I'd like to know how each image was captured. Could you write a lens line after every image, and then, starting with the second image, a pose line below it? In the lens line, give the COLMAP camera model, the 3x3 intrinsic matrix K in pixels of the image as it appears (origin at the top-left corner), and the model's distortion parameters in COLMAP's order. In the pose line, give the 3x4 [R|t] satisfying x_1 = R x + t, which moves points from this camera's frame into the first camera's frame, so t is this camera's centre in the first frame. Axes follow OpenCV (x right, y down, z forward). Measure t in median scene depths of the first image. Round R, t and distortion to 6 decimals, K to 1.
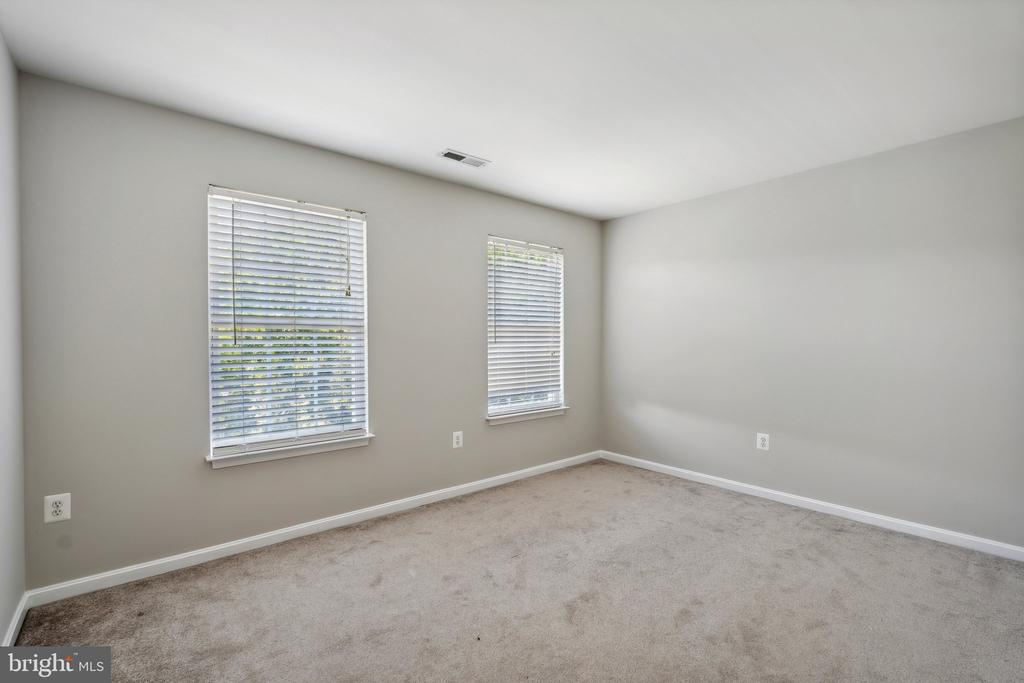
lens RADIAL K [[458.9, 0, 512.6], [0, 458.9, 340.6], [0, 0, 1]] dist [-0.005988, -0.000639]
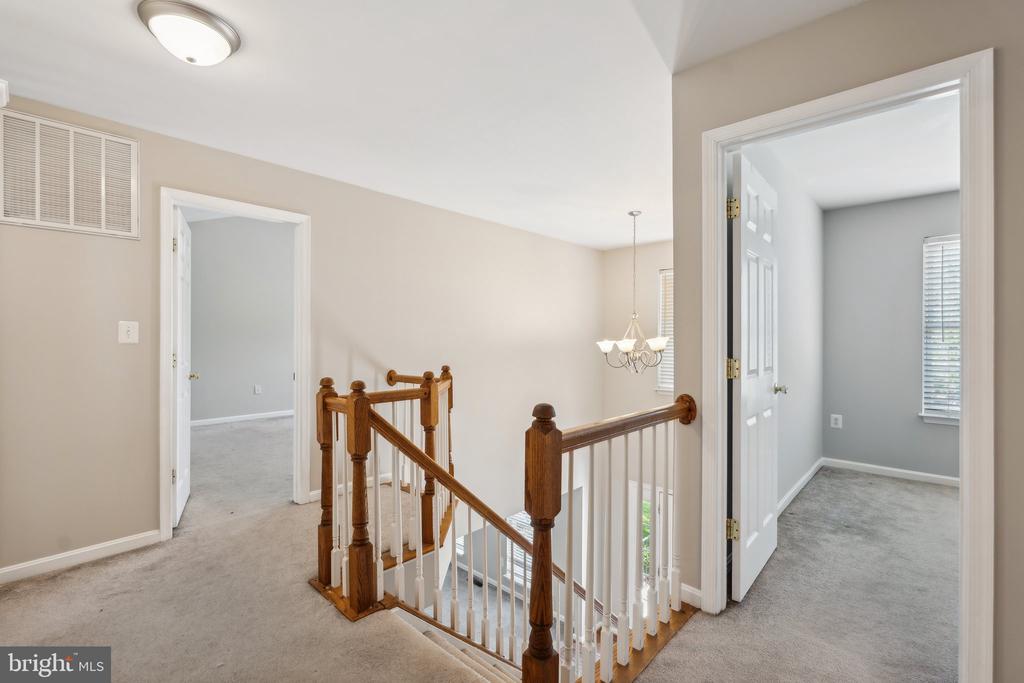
lens RADIAL K [[458.9, 0, 513.0], [0, 458.9, 338.1], [0, 0, 1]] dist [-0.005988, -0.000639]
pose [[0.129509, 0.013569, -0.991485, 0.810774], [-0.005999, 0.999899, 0.012900, -0.017200], [0.991560, 0.004277, 0.129577, -0.677110]]
